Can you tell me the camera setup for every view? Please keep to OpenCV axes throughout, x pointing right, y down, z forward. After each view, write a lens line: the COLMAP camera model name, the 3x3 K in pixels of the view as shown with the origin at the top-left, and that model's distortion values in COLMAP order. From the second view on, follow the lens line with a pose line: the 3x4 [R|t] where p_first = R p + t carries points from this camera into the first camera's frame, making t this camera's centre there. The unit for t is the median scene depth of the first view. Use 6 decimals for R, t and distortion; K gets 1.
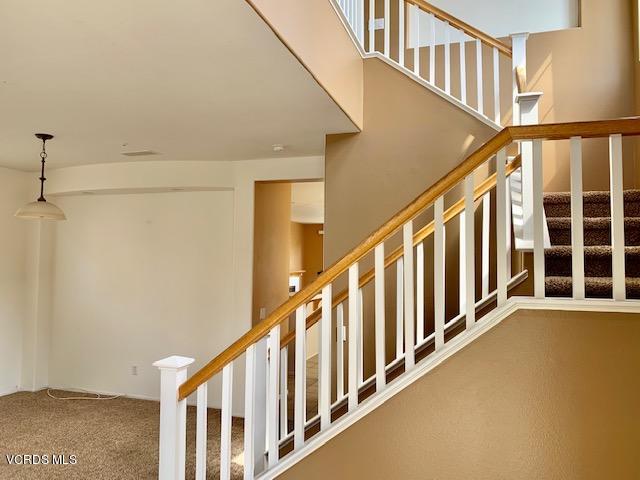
lens RADIAL K [[491.8, 0, 320.8], [0, 491.8, 237.8], [0, 0, 1]] dist [0.047745, -0.066982]
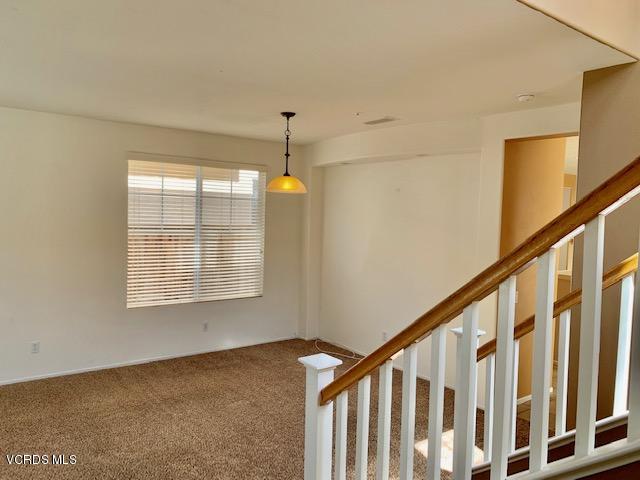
lens RADIAL K [[491.8, 0, 320.8], [0, 491.8, 242.1], [0, 0, 1]] dist [0.047745, -0.066982]
pose [[0.819754, 0.046252, -0.570845, 0.118690], [0.008096, 0.995698, 0.092302, -0.028446], [0.572658, -0.080287, 0.815853, 0.152839]]
